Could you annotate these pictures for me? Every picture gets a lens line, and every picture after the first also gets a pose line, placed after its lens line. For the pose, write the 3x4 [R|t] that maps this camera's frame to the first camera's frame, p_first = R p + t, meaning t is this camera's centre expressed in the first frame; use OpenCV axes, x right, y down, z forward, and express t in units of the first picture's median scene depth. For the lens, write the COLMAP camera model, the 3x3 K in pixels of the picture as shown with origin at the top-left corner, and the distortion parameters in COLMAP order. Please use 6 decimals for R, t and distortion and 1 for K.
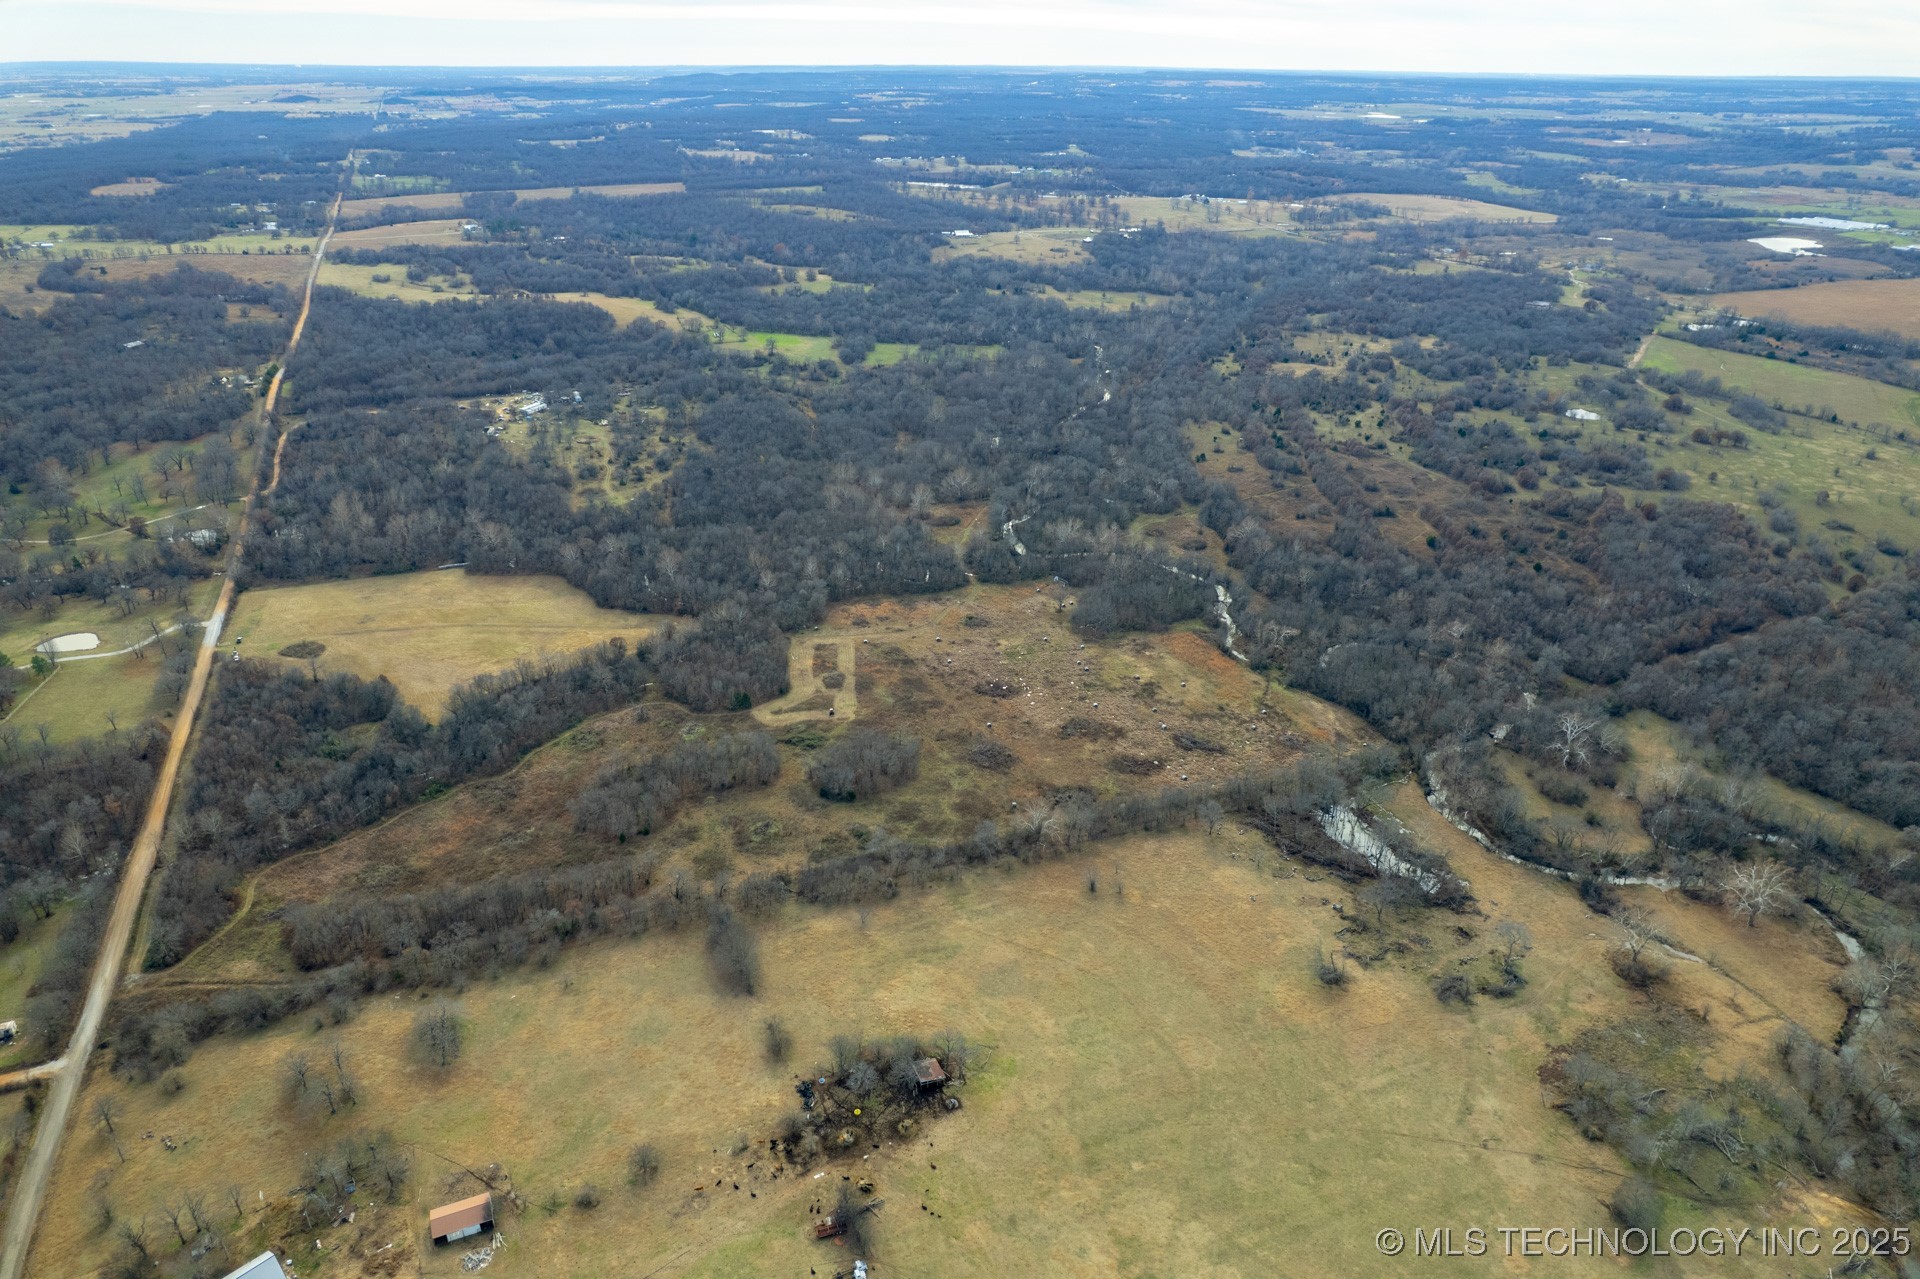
lens RADIAL K [[1227.1, 0, 968.8], [0, 1227.1, 672.7], [0, 0, 1]] dist [-0.081440, 0.070738]
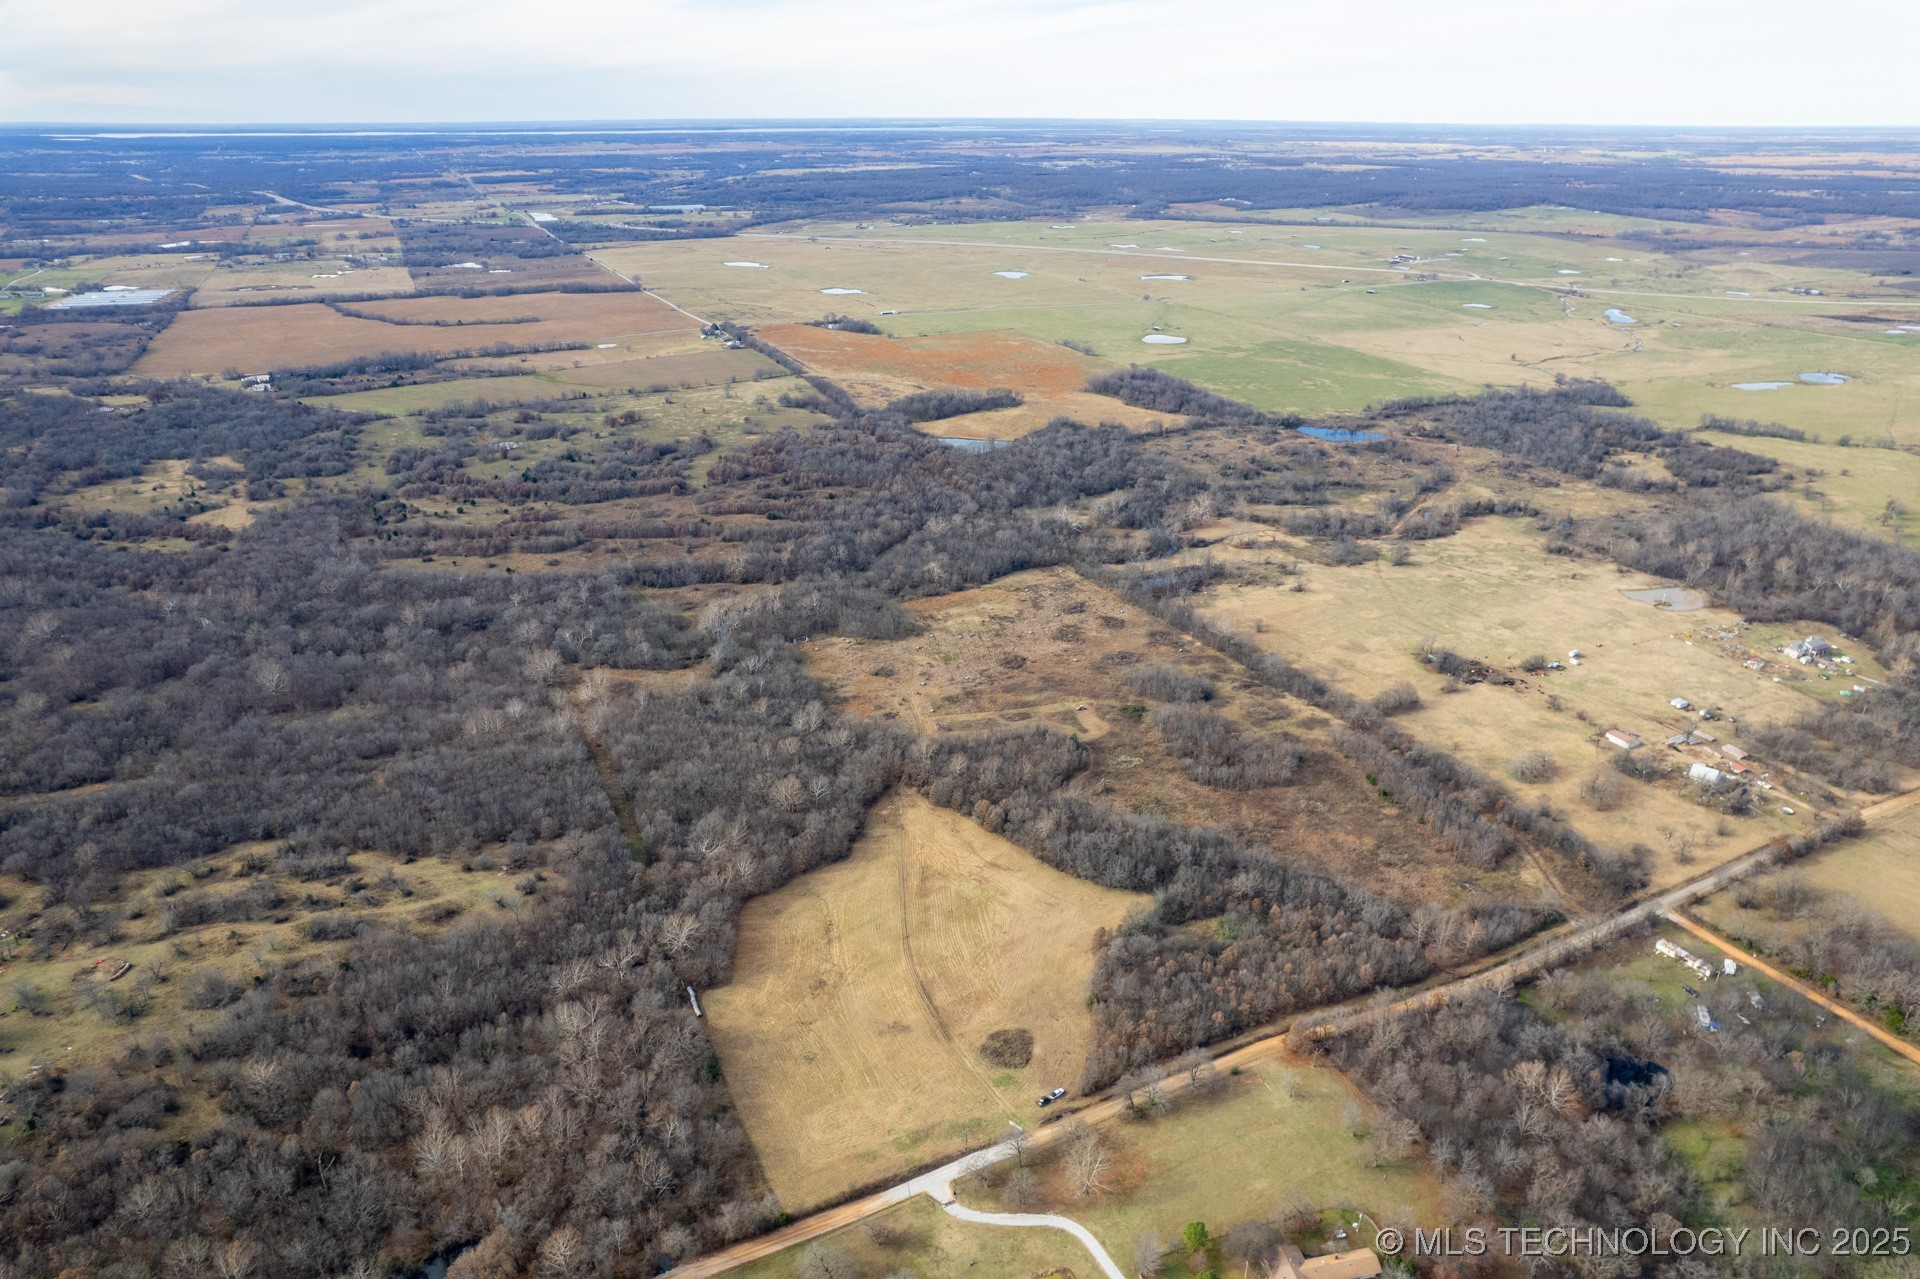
lens RADIAL K [[1227.1, 0, 968.8], [0, 1227.1, 672.7], [0, 0, 1]] dist [-0.081440, 0.070738]
pose [[-0.038347, -0.430036, 0.901997, -0.959371], [0.455741, 0.795788, 0.398775, -0.430536], [-0.889286, 0.426369, 0.165469, 0.696244]]
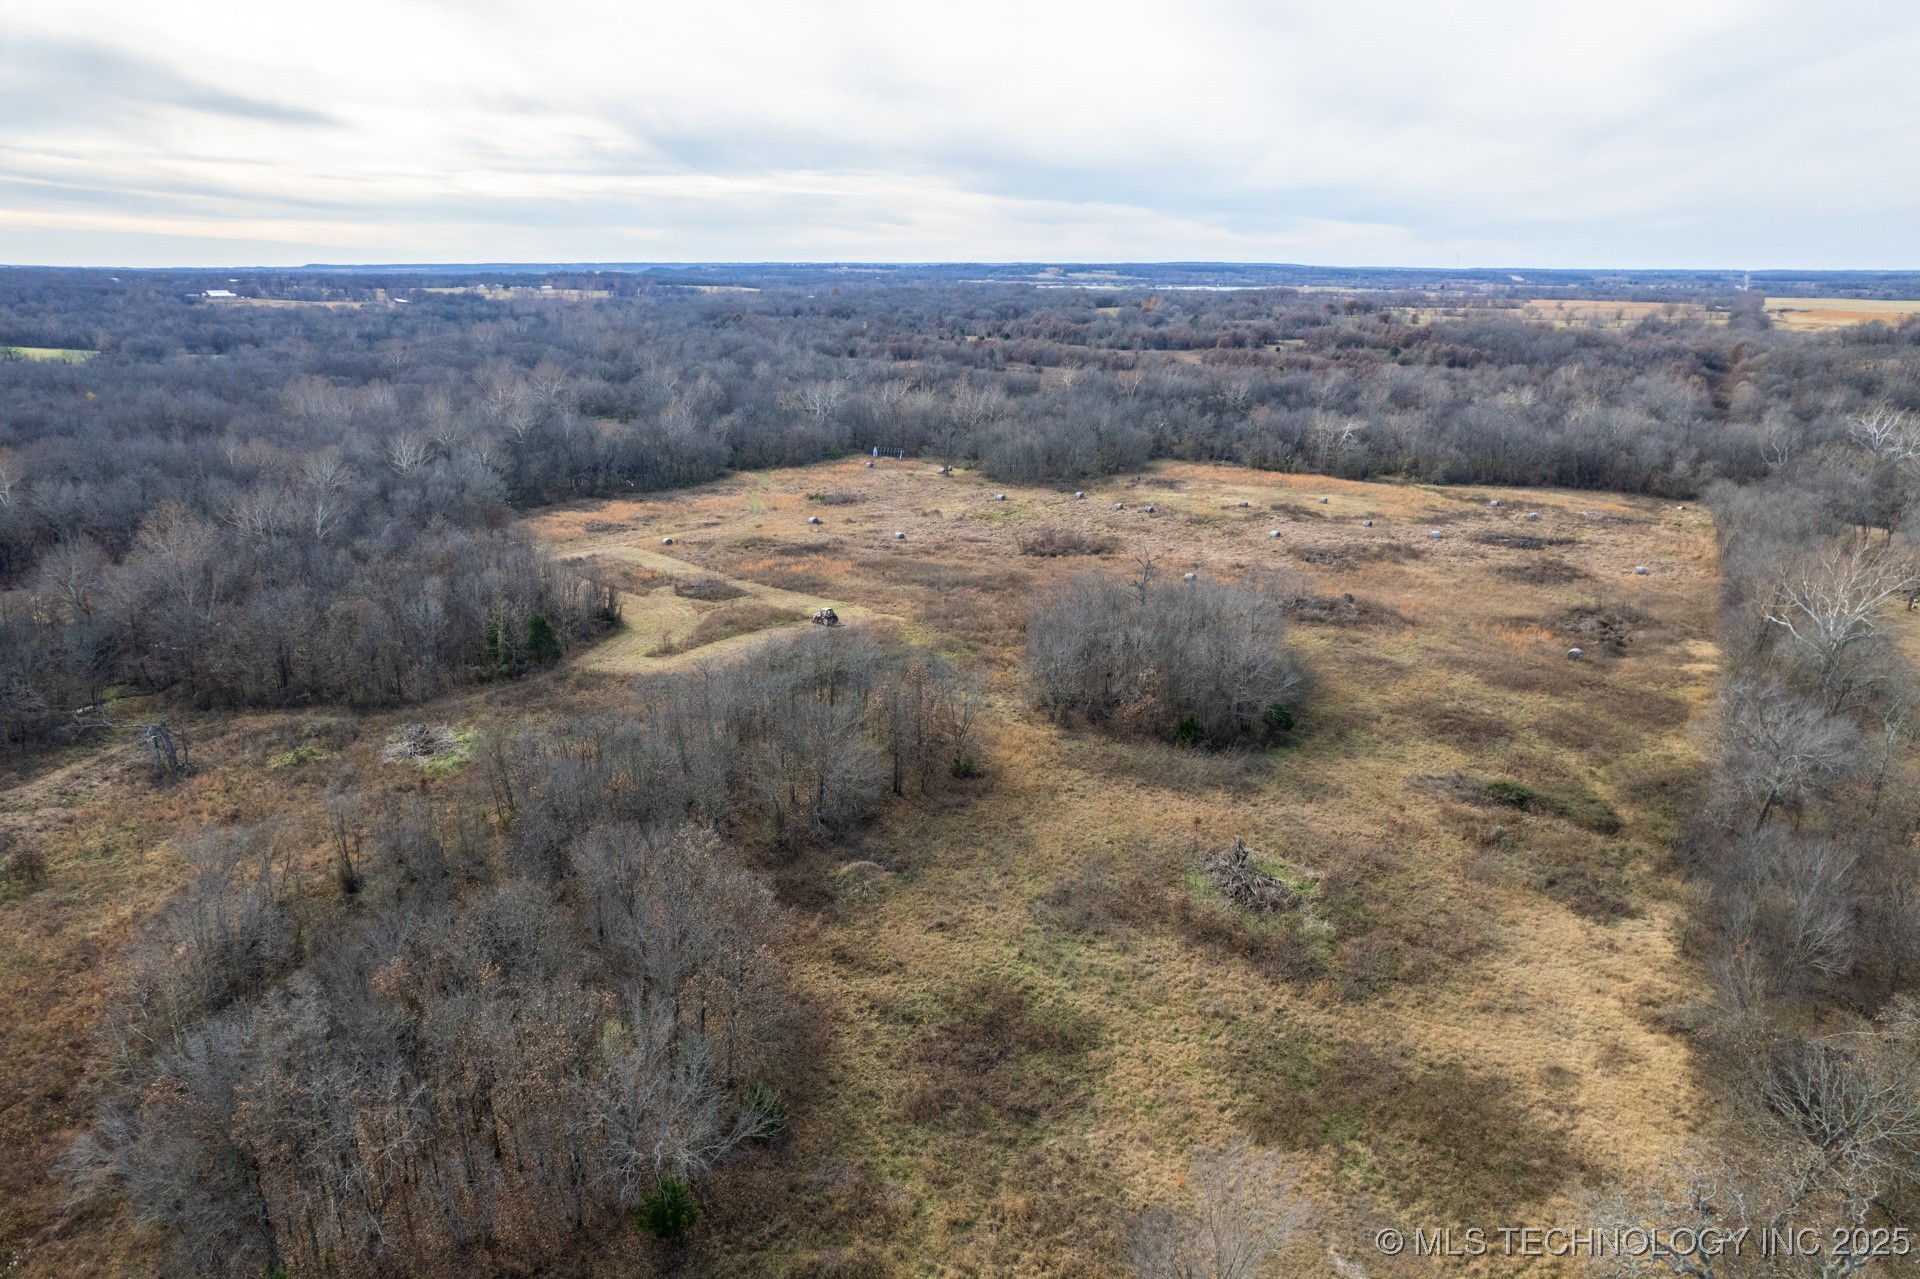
lens RADIAL K [[1227.1, 0, 968.8], [0, 1227.1, 672.7], [0, 0, 1]] dist [-0.081440, 0.070738]
pose [[0.812950, -0.191233, 0.550039, -0.209810], [0.269006, 0.961046, -0.063458, 0.061324], [-0.516477, 0.199552, 0.832725, 0.559977]]
